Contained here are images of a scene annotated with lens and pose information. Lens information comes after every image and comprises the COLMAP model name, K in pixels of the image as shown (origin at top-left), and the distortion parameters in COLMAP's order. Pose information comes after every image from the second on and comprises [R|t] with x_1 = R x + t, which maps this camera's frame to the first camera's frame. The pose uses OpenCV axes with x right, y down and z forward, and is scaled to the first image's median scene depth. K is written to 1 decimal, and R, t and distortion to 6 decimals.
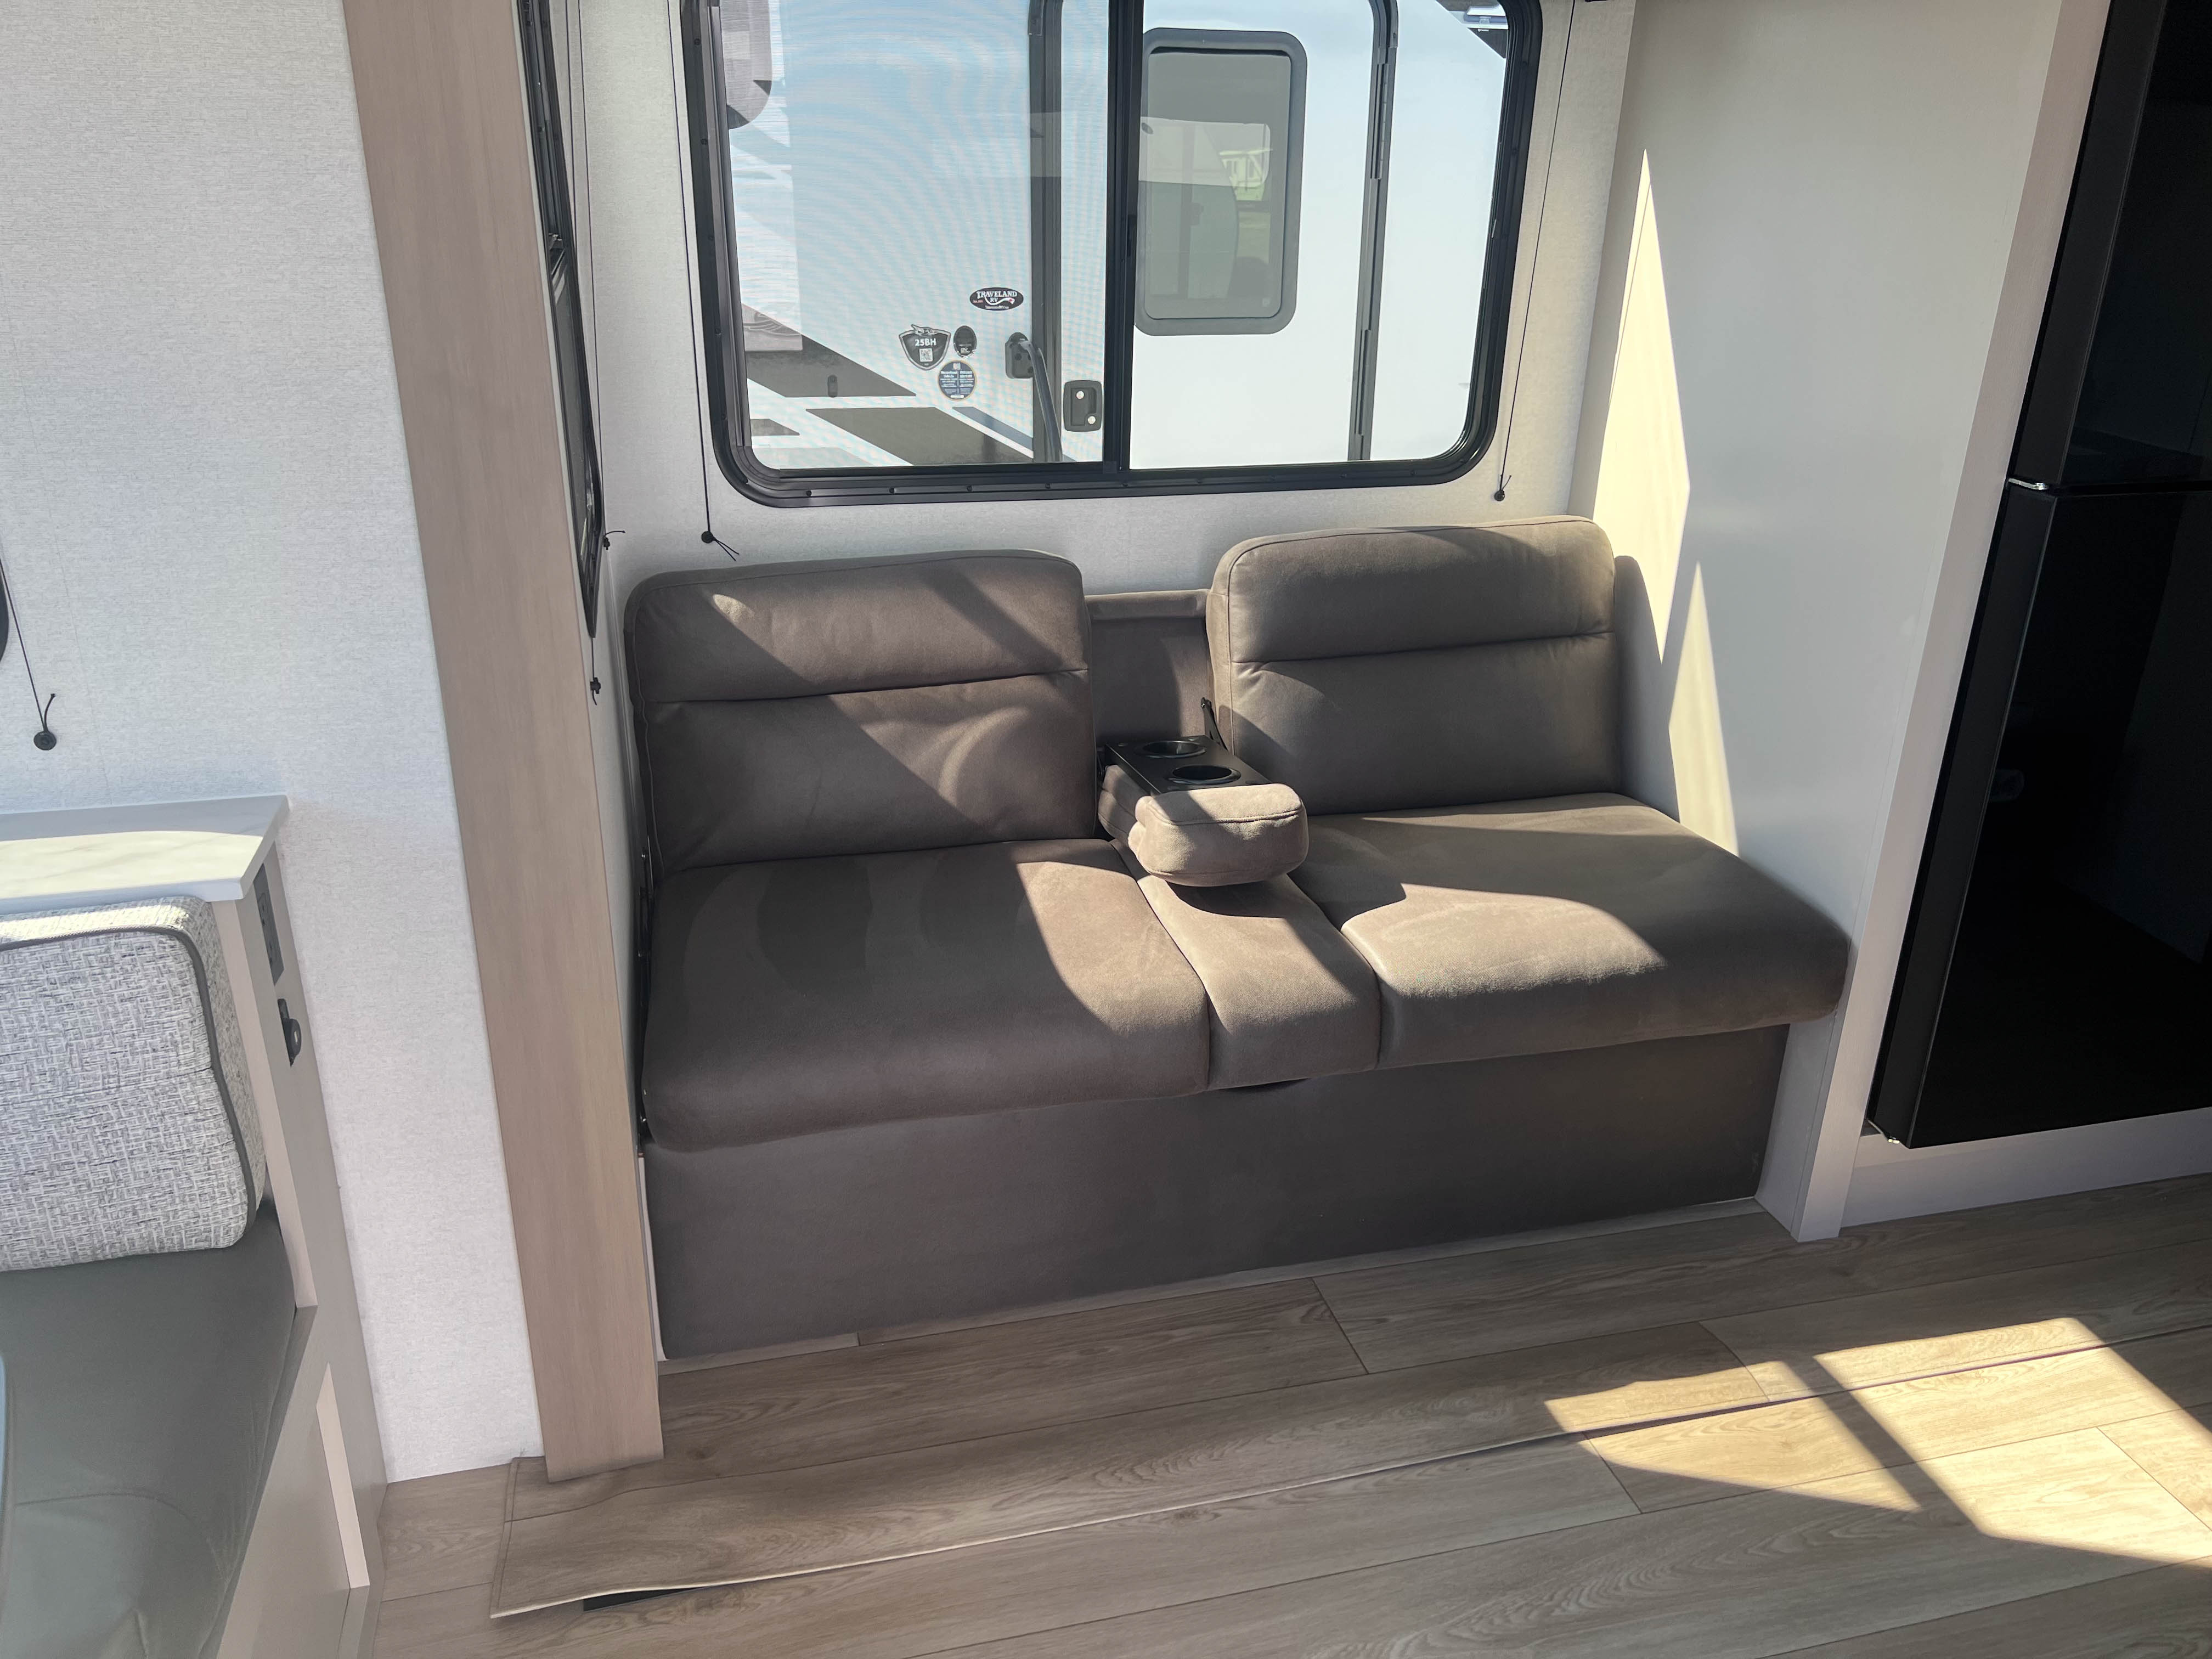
lens RADIAL K [[1668.8, 0, 1093.4], [0, 1668.8, 810.6], [0, 0, 1]] dist [0.055625, -0.065273]
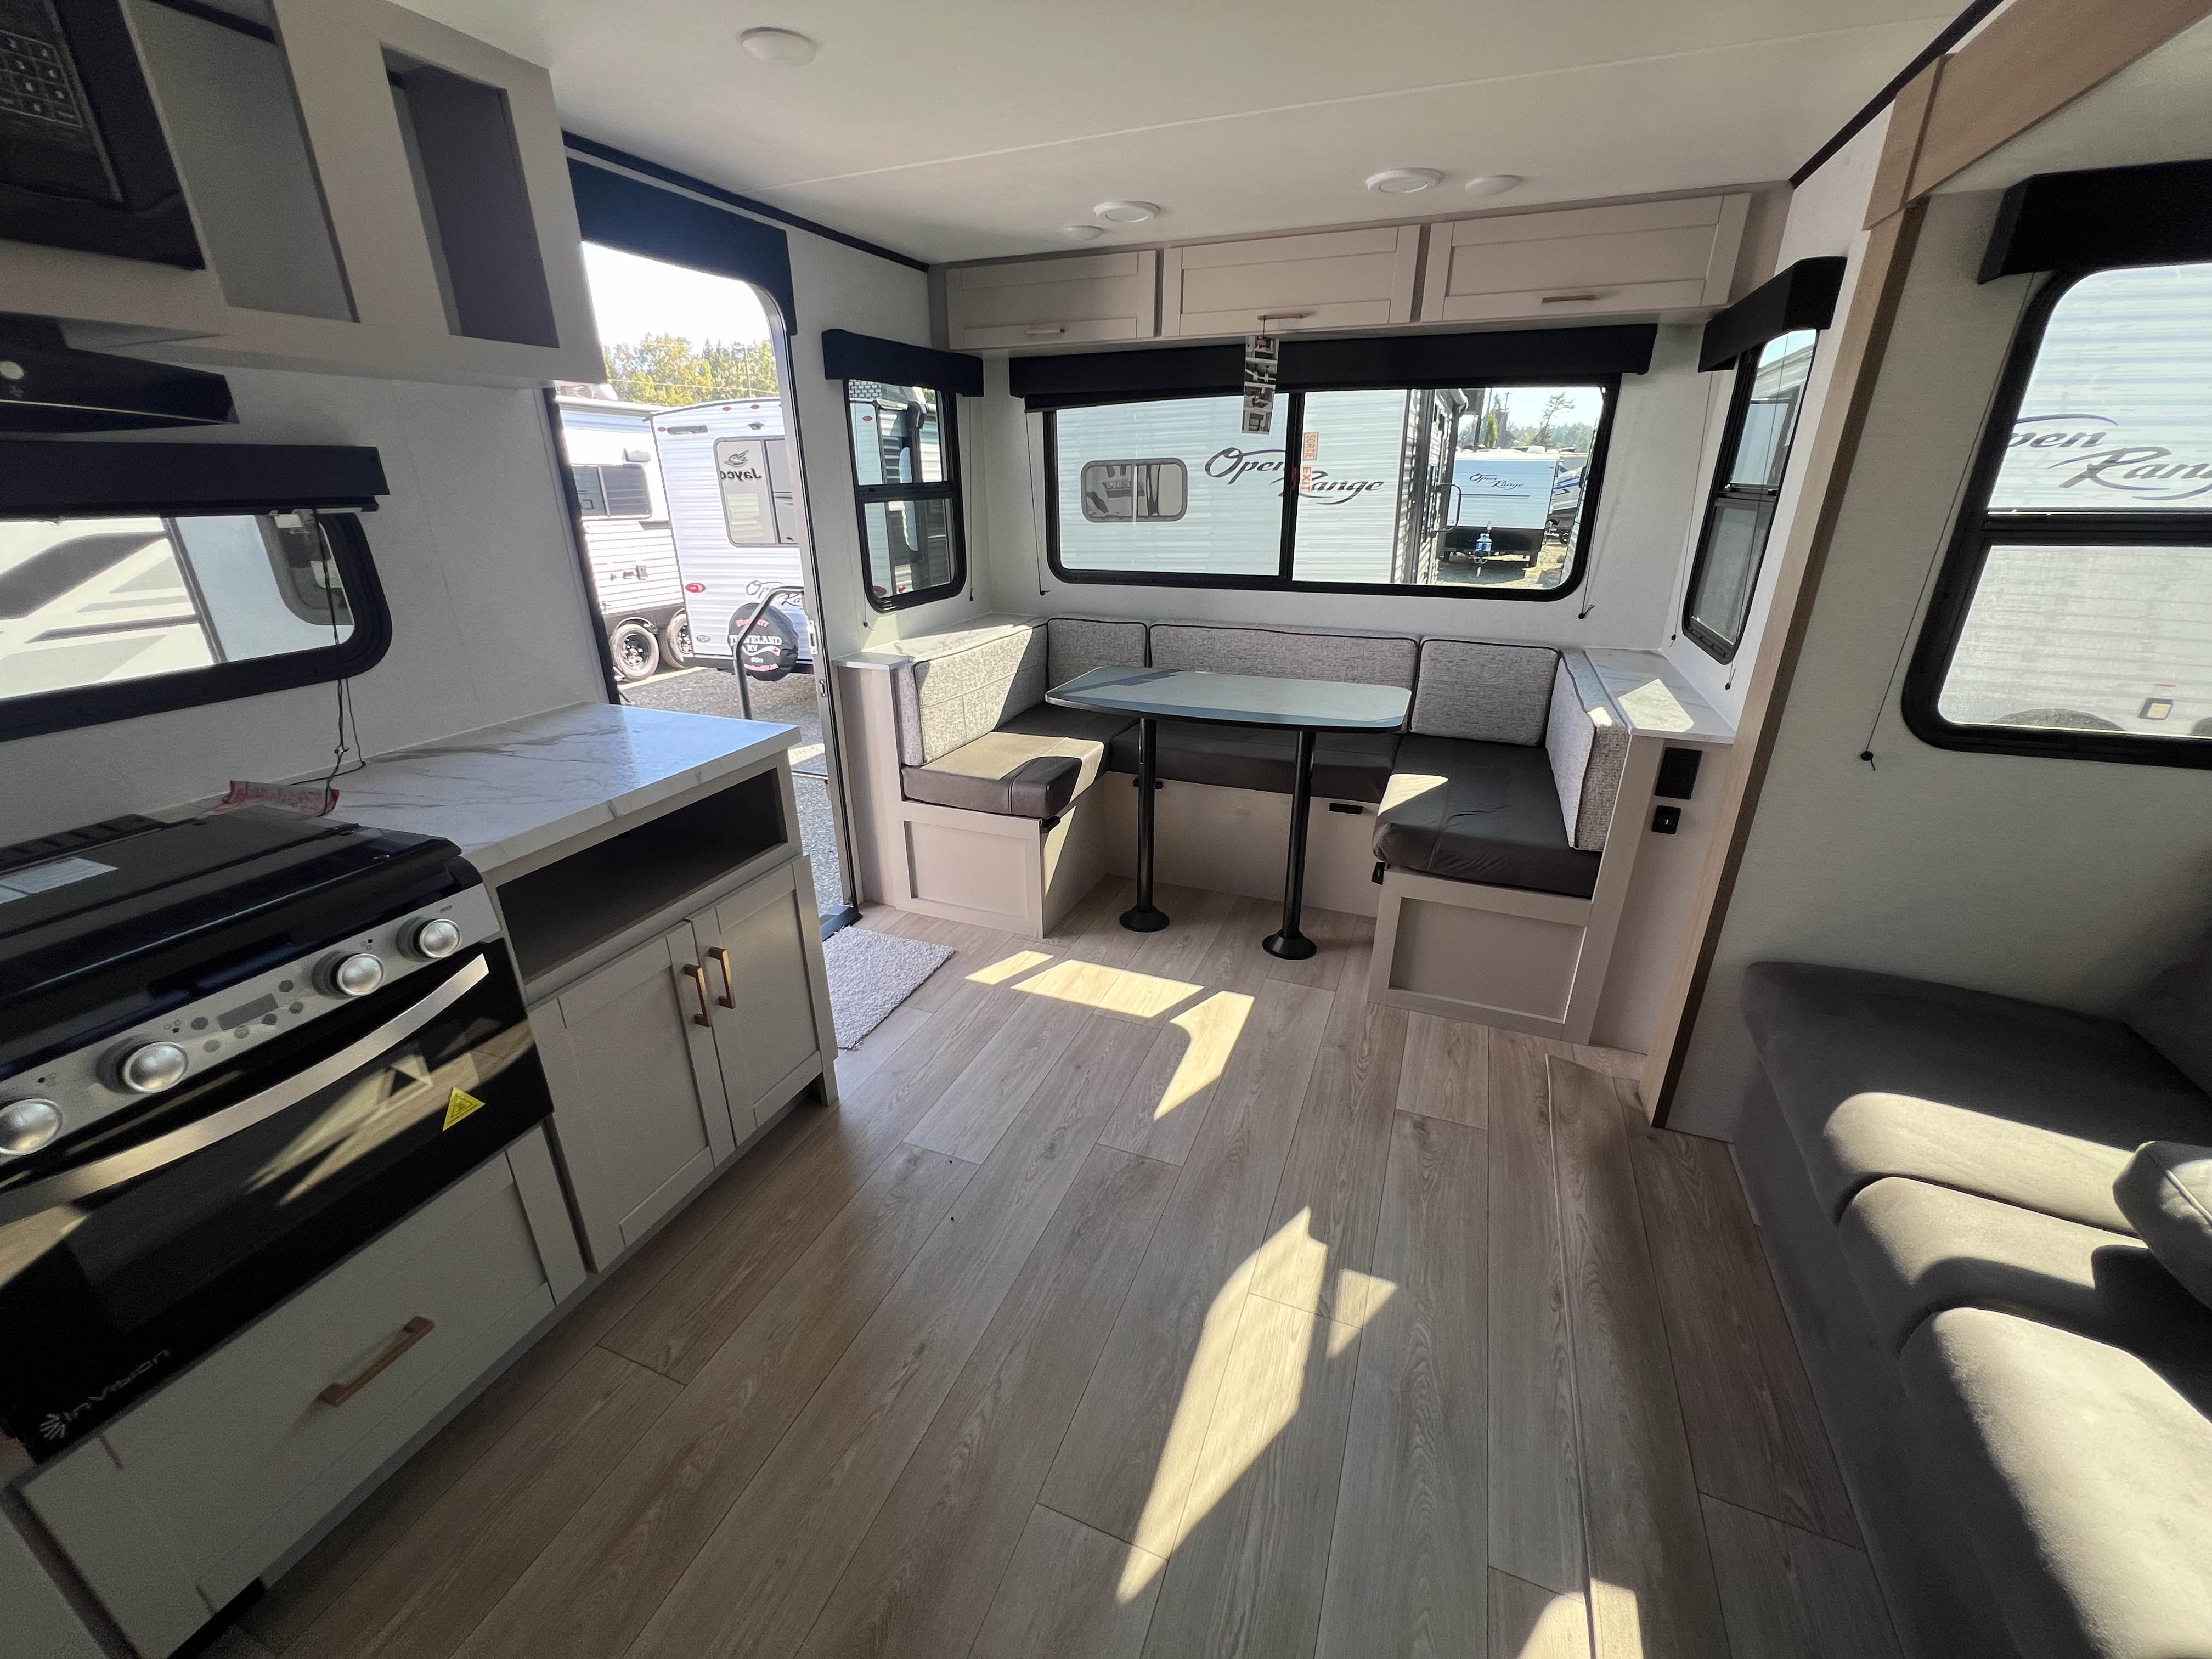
lens RADIAL K [[889.9, 0, 1097.4], [0, 889.9, 831.0], [0, 0, 1]] dist [-0.003022, 0.001174]
pose [[-0.590976, 0.289486, -0.752958, 0.677808], [-0.303437, 0.785070, 0.539991, -0.207315], [0.747445, 0.547597, -0.376117, 0.618838]]
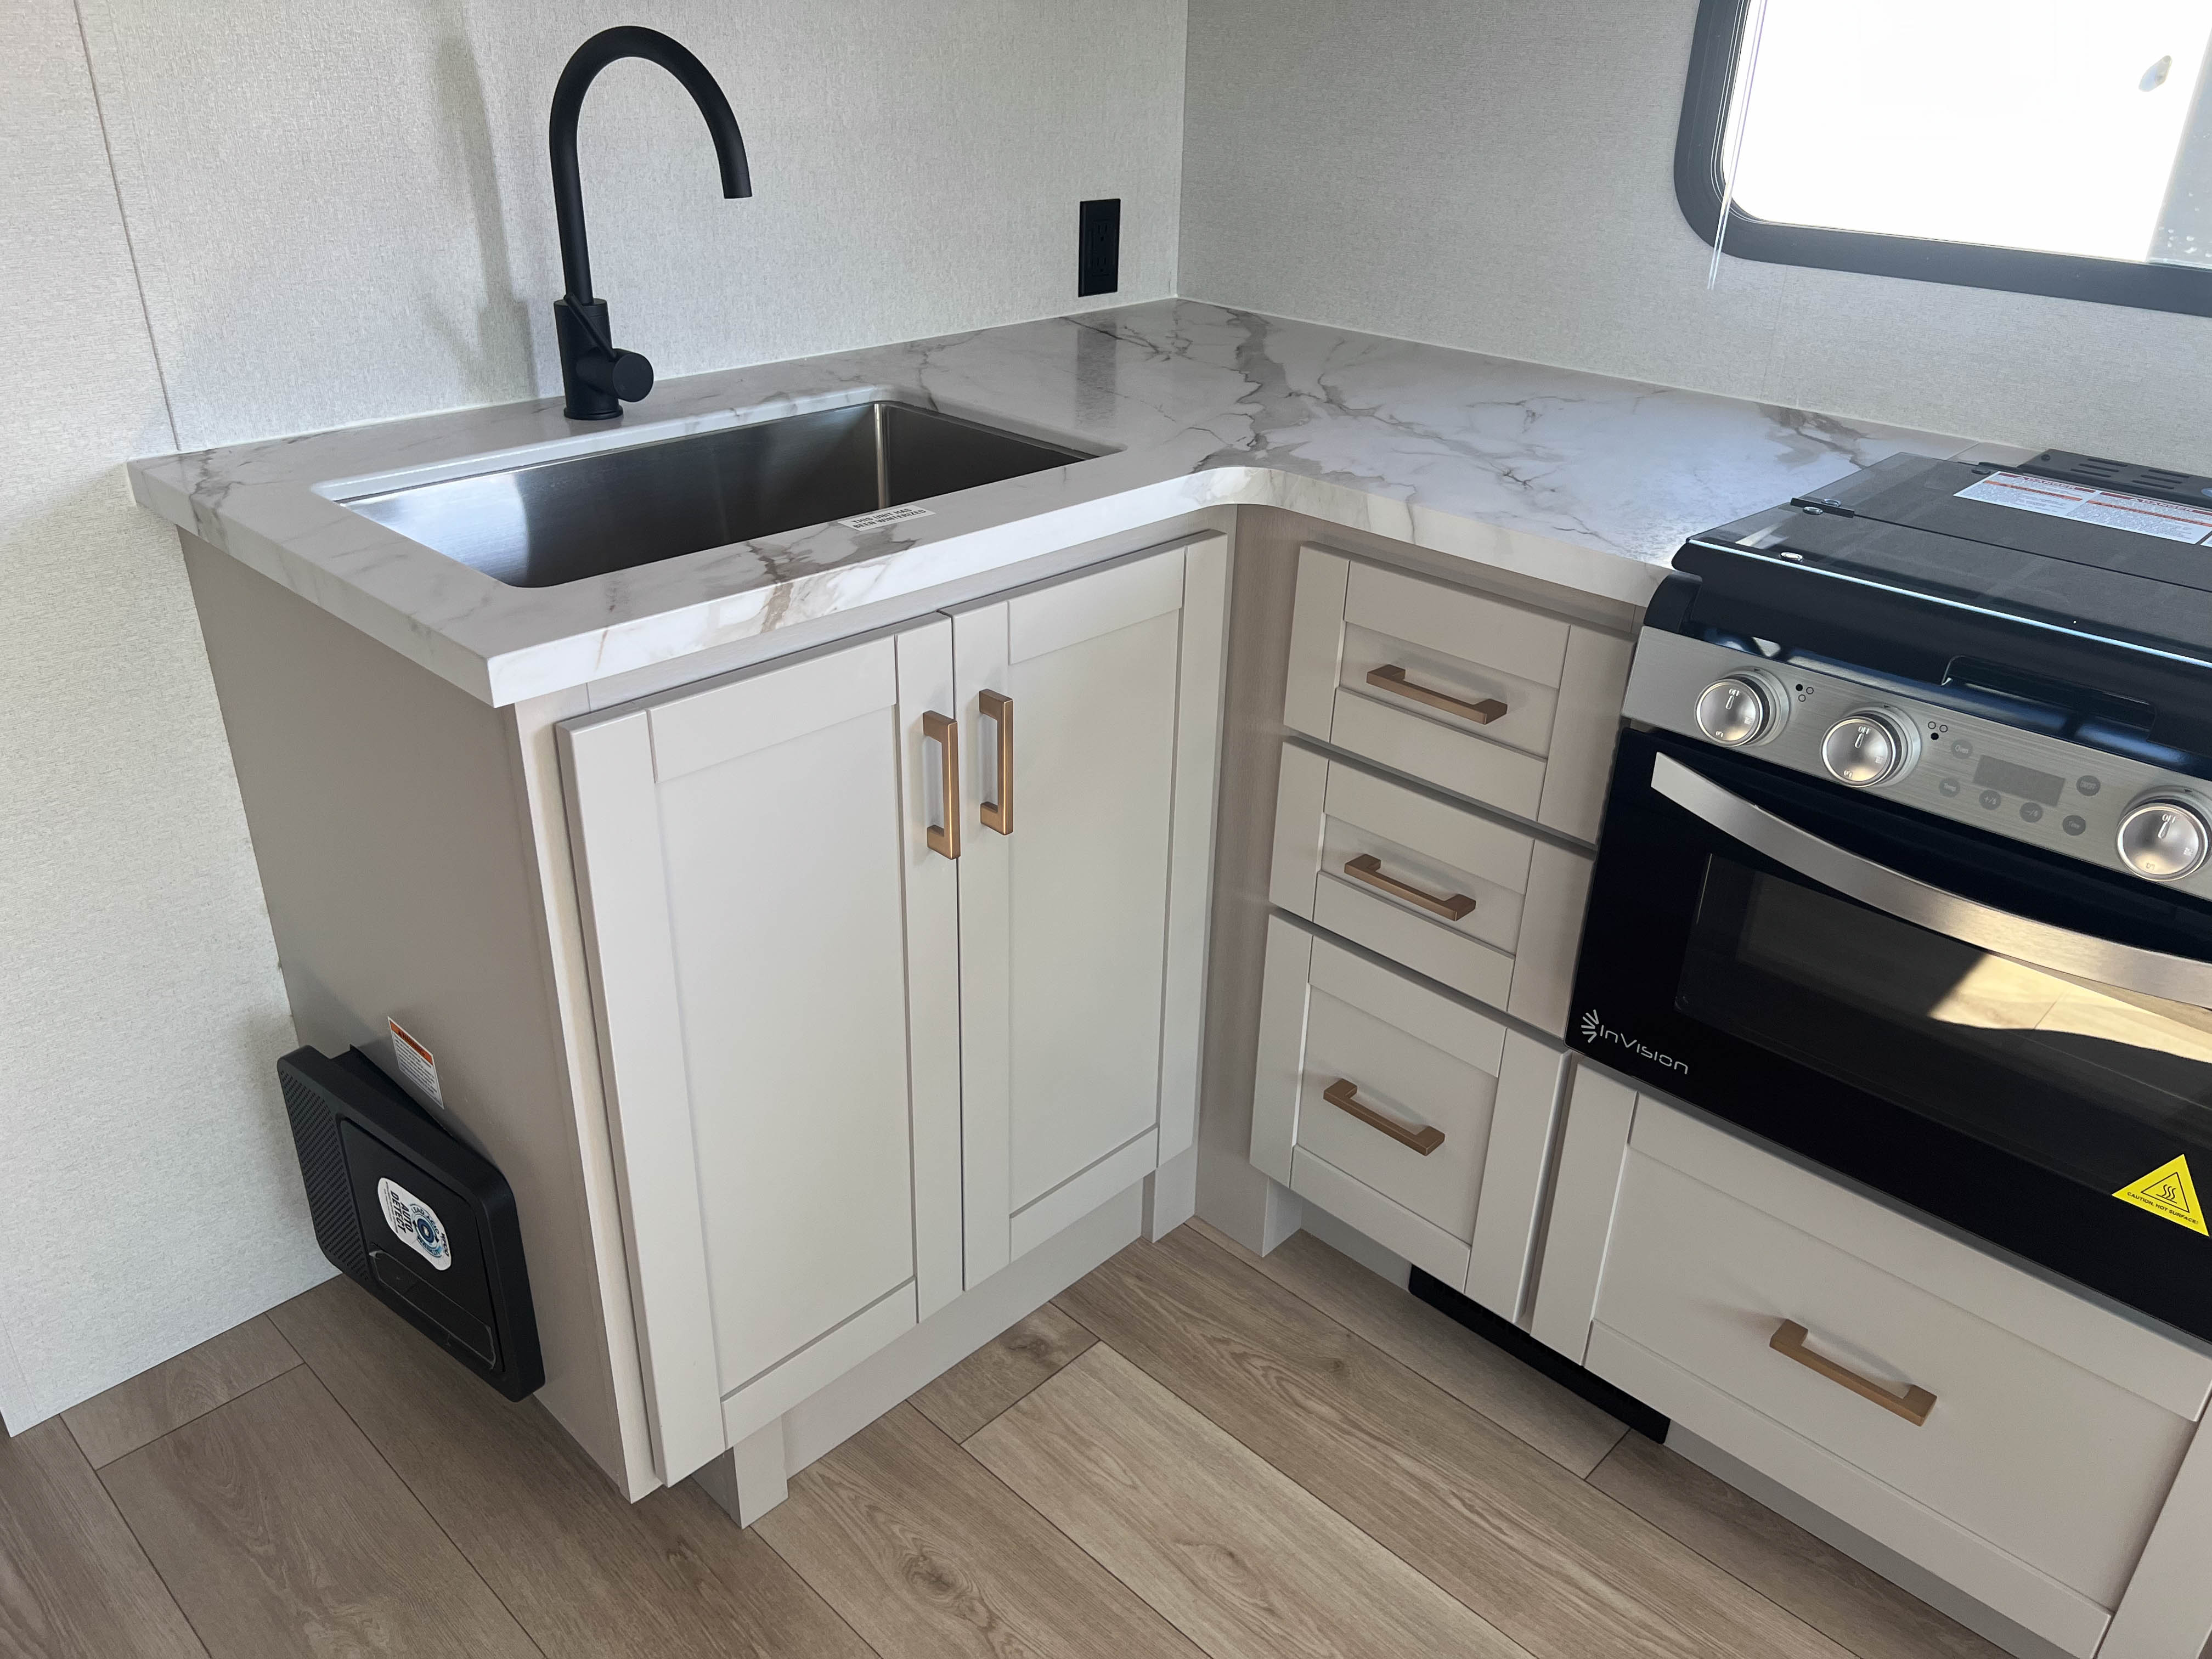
lens RADIAL K [[1668.8, 0, 1107.5], [0, 1668.8, 831.9], [0, 0, 1]] dist [0.055625, -0.065273]
pose [[-0.528189, -0.412324, 0.742297, 0.395224], [0.284998, 0.737394, 0.612394, -0.151902], [-0.799870, 0.535013, -0.271972, 0.556597]]
